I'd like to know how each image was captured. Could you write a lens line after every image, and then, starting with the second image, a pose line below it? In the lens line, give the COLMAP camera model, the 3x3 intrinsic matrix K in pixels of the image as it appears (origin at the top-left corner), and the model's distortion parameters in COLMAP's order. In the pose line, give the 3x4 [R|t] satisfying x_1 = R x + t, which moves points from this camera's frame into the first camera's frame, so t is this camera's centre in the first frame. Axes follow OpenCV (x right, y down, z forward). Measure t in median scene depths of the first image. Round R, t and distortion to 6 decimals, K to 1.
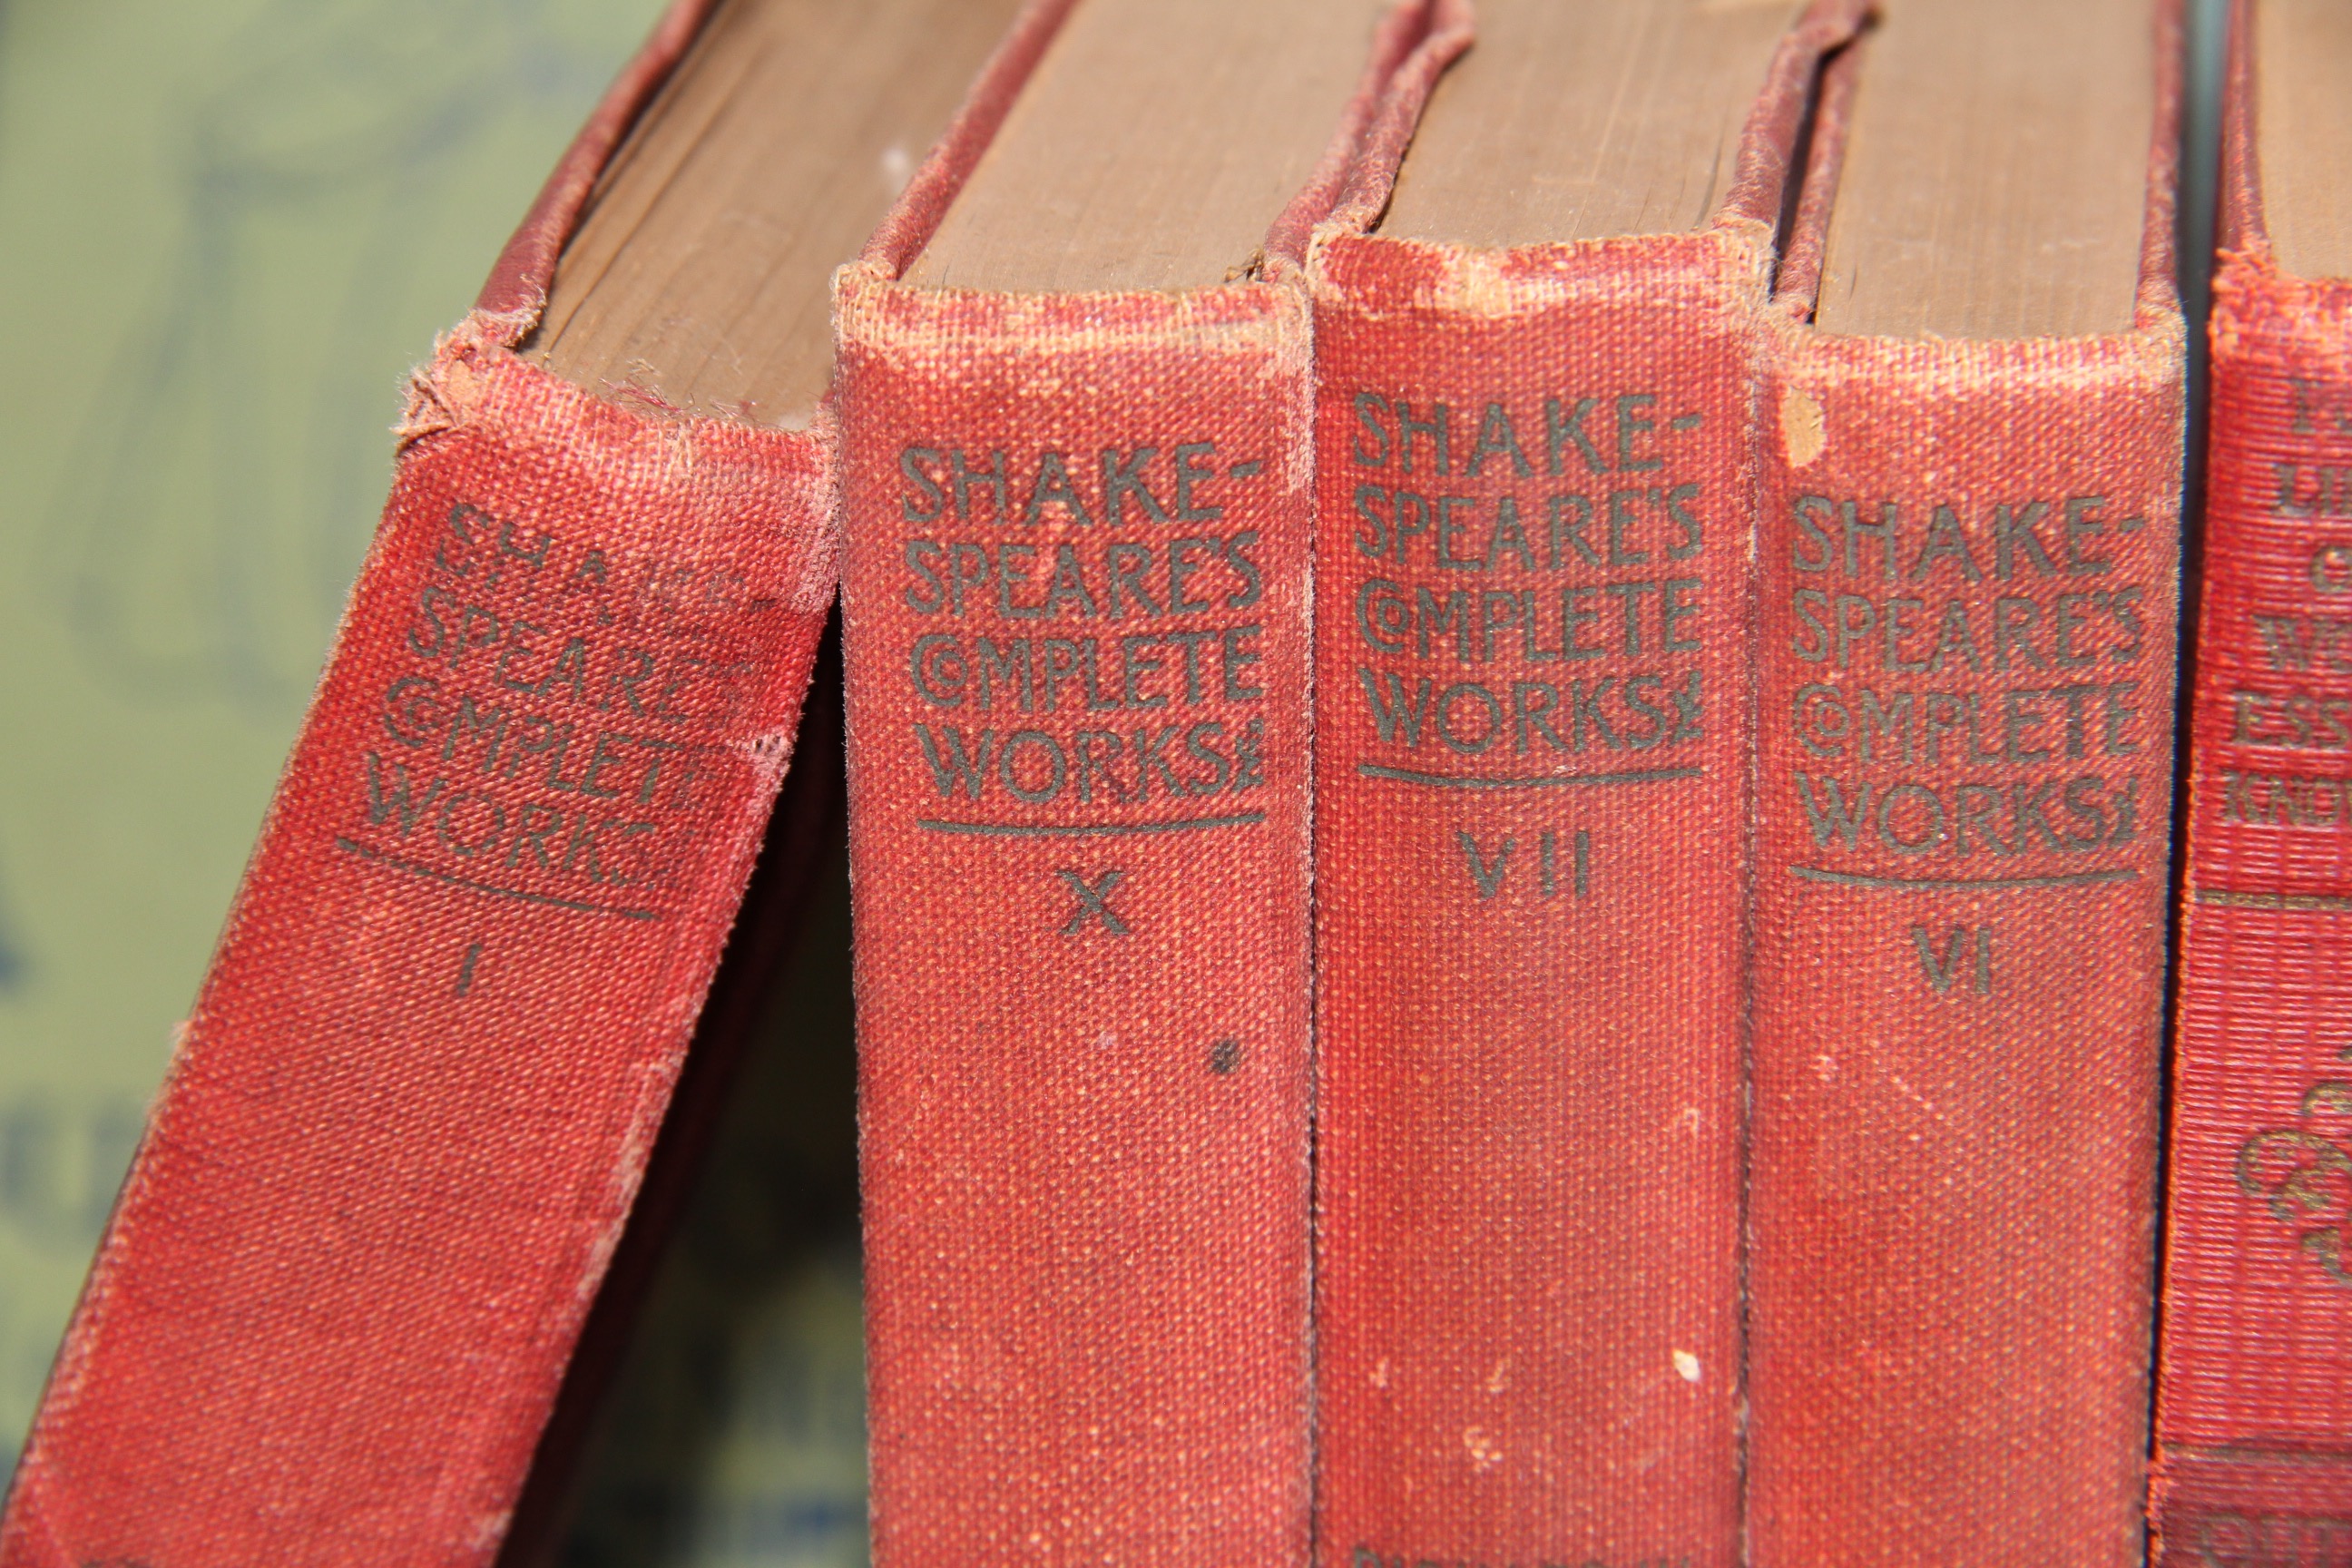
lens RADIAL K [[8524.7, 0, 1182.2], [0, 8524.7, 792.4], [0, 0, 1]] dist [0.093588, 0.000000]
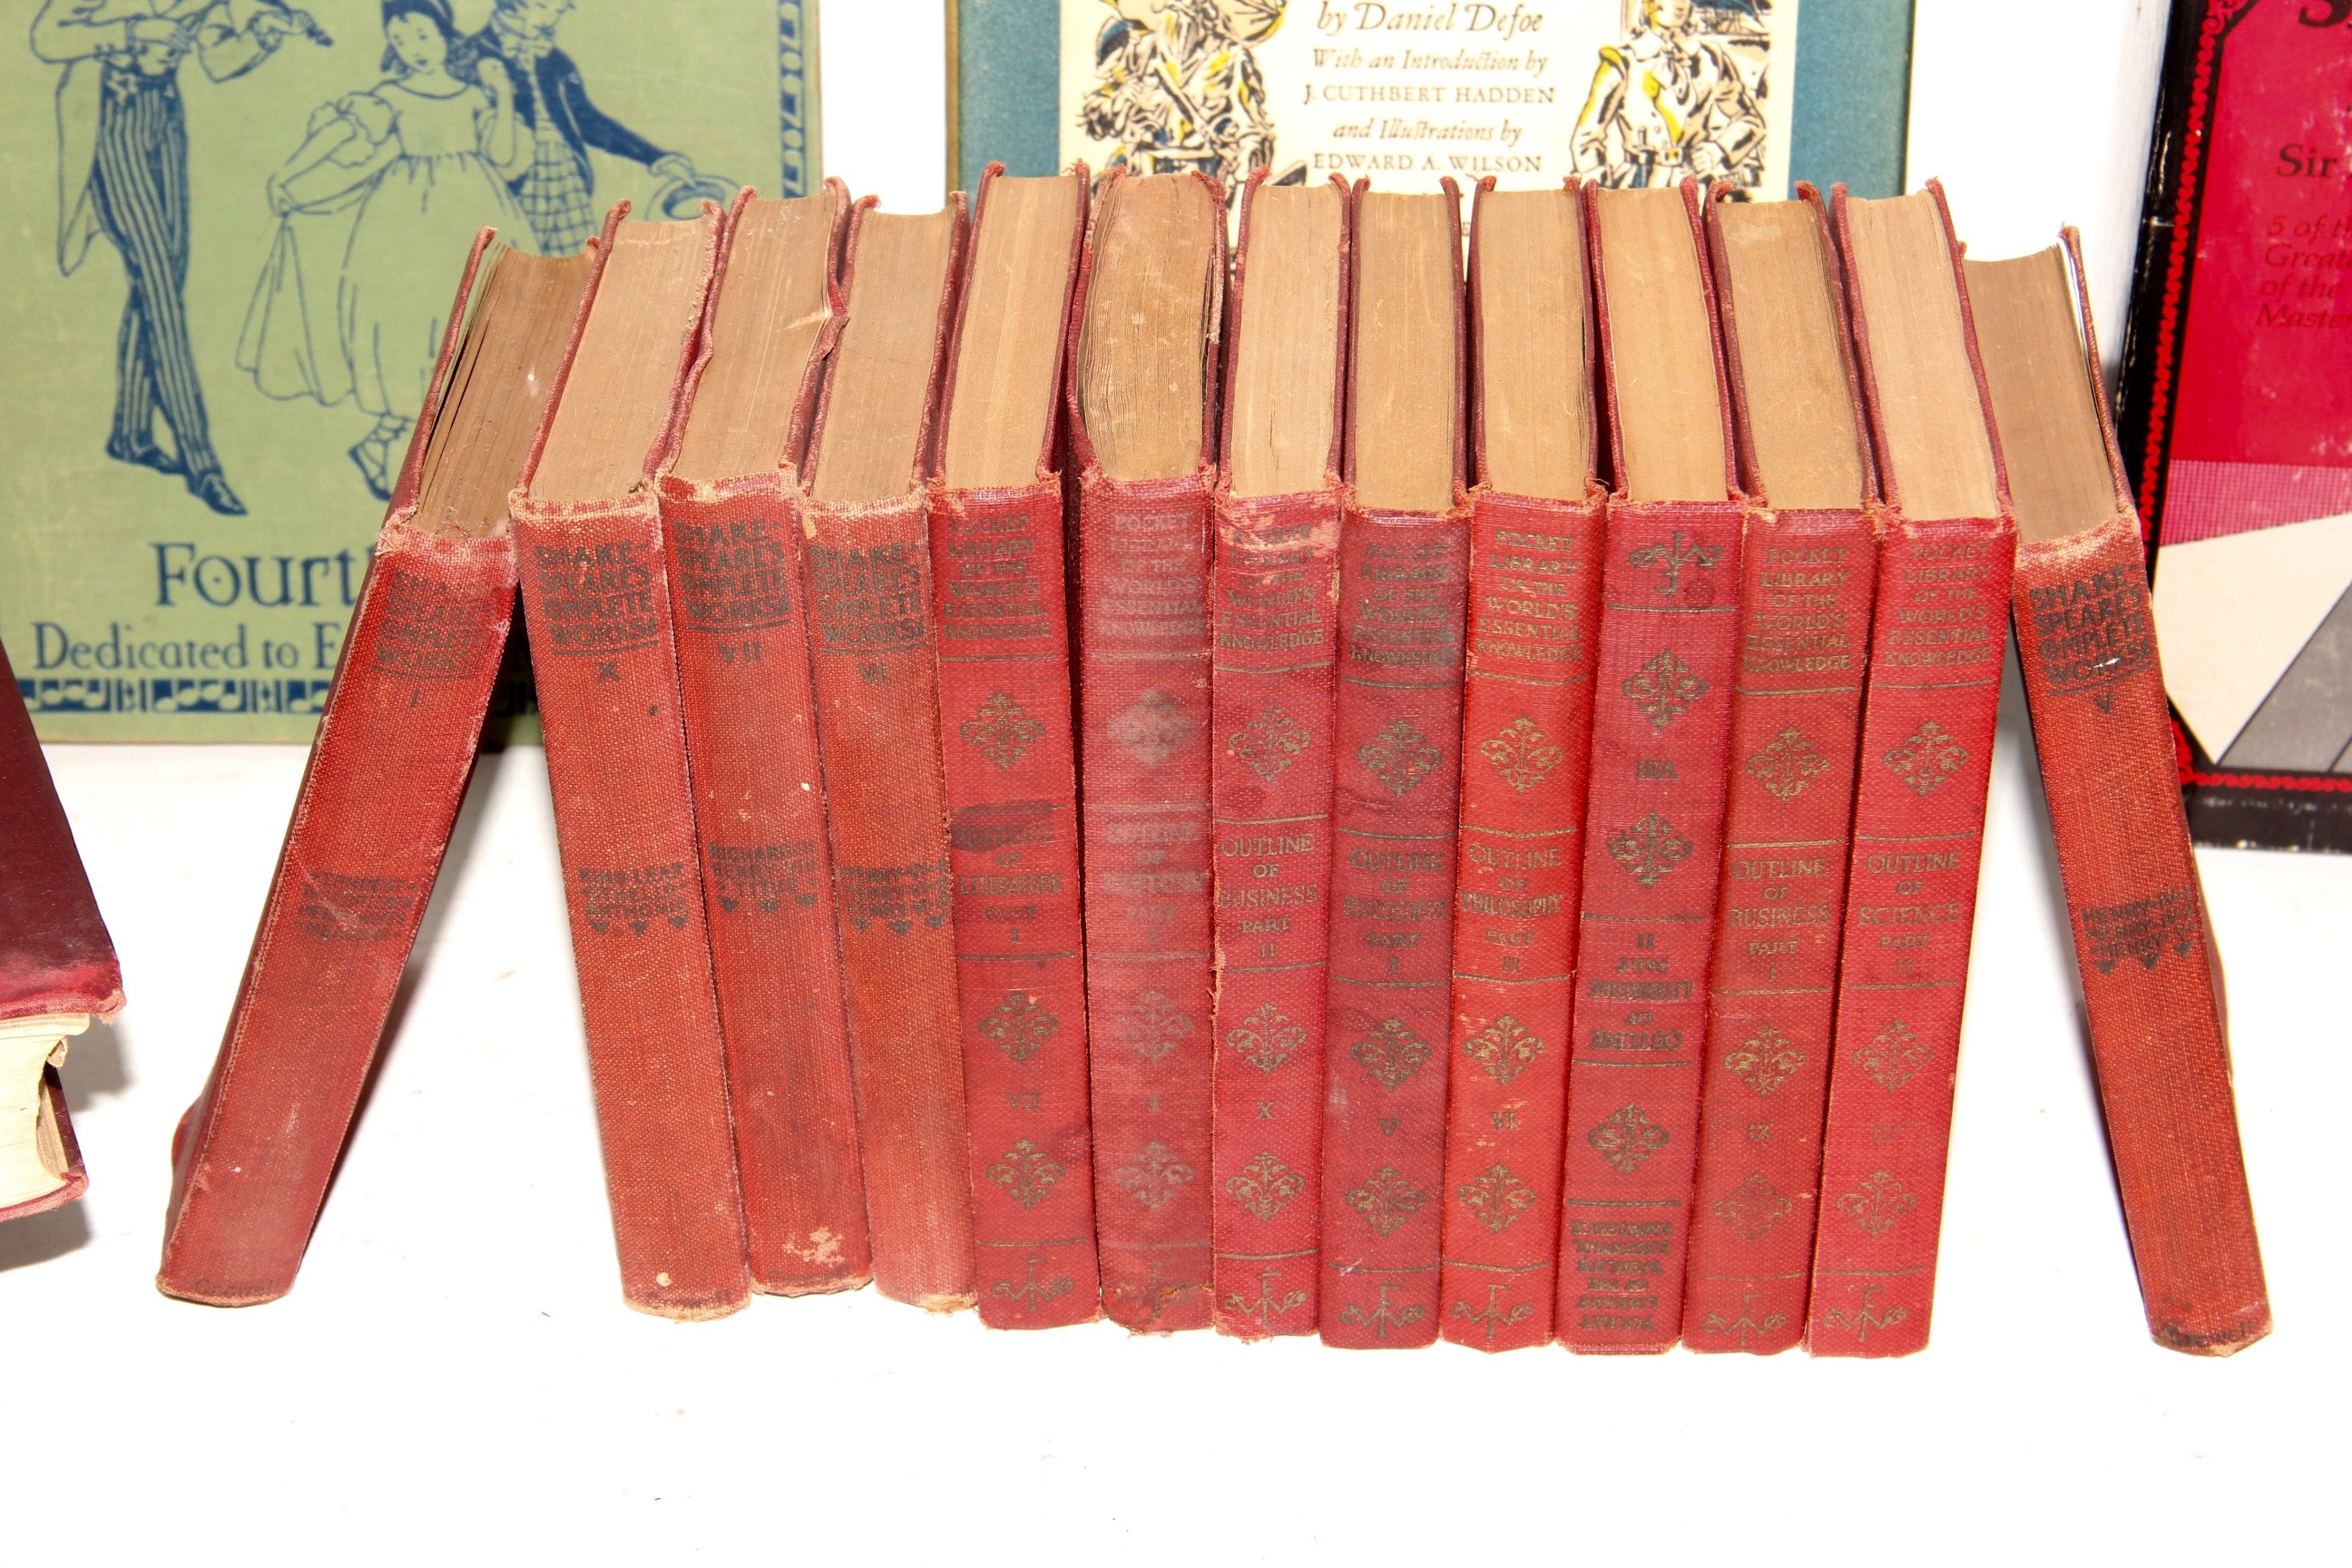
lens RADIAL K [[5499.5, 0, 1187.9], [0, 5499.5, 787.6], [0, 0, 1]] dist [0.263407, 0.000000]
pose [[0.996567, -0.072773, 0.039486, 0.124253], [0.061215, 0.968736, 0.240424, -0.437799], [-0.055748, -0.237182, 0.969864, -1.066210]]
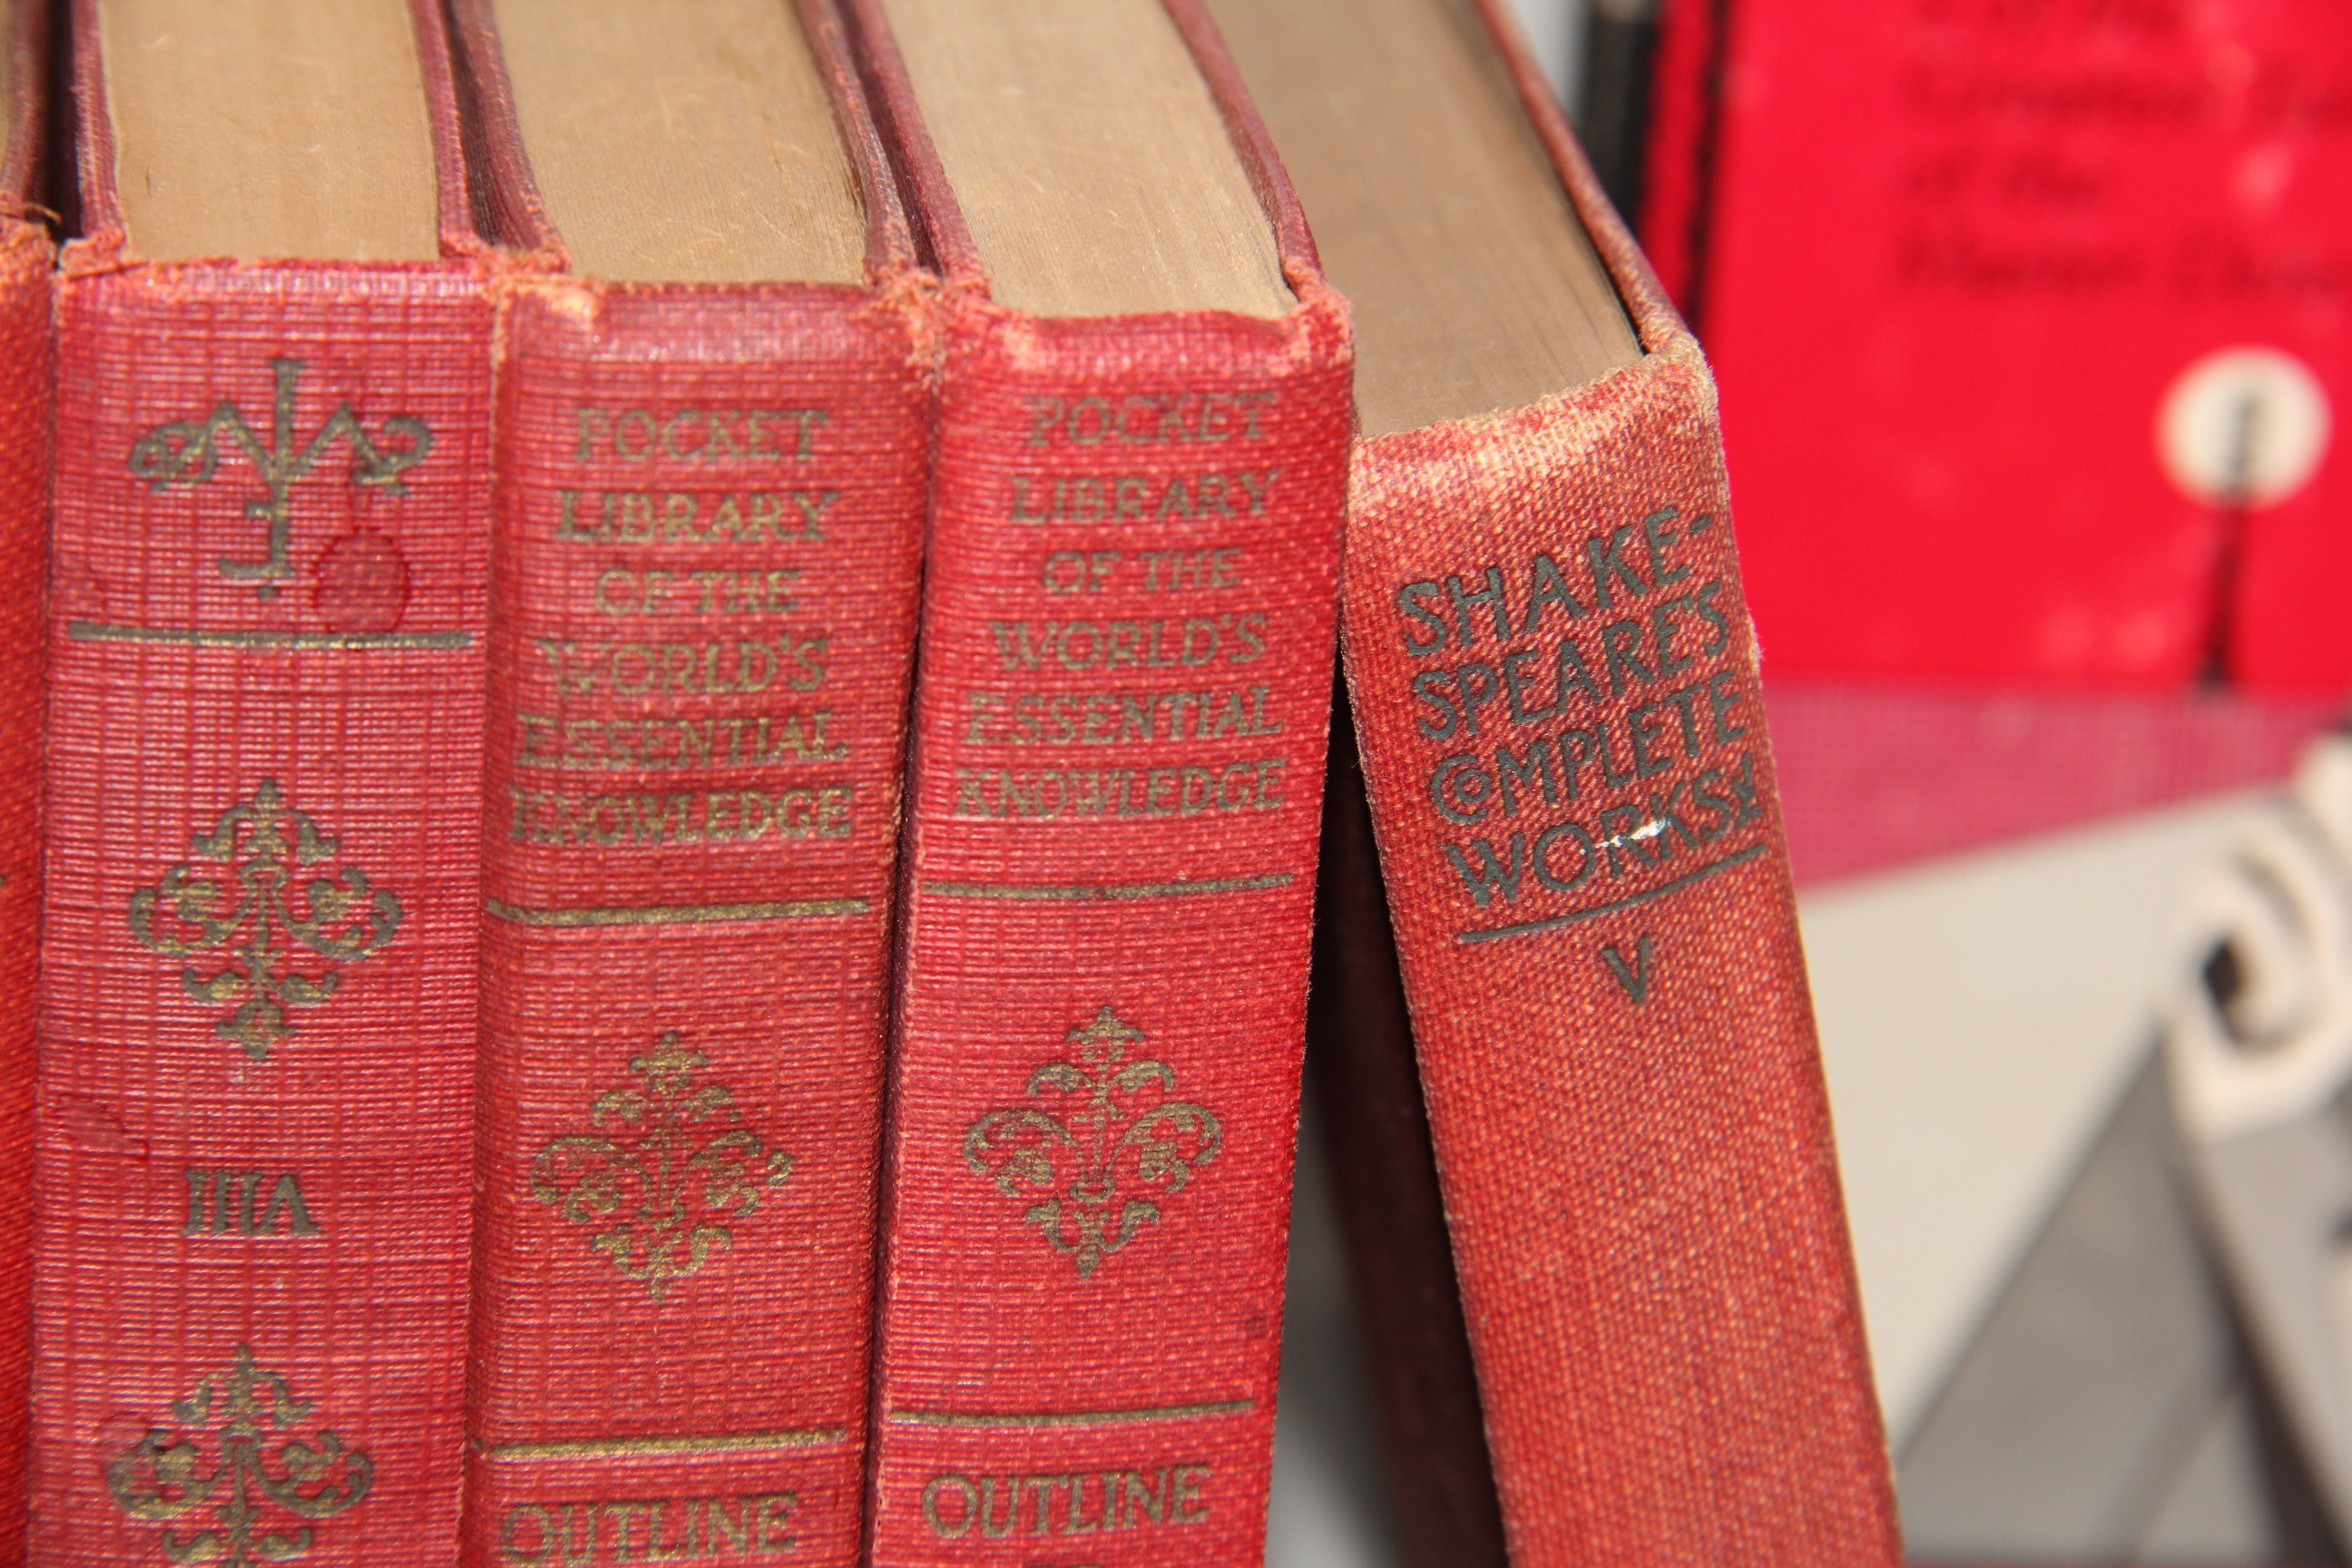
lens RADIAL K [[8524.7, 0, 1155.4], [0, 8524.7, 792.0], [0, 0, 1]] dist [0.093588, 0.000000]
pose [[0.975950, -0.069151, 0.206736, 0.285016], [0.061345, 0.997149, 0.043941, -0.014334], [-0.209185, -0.030202, 0.977409, -0.048813]]
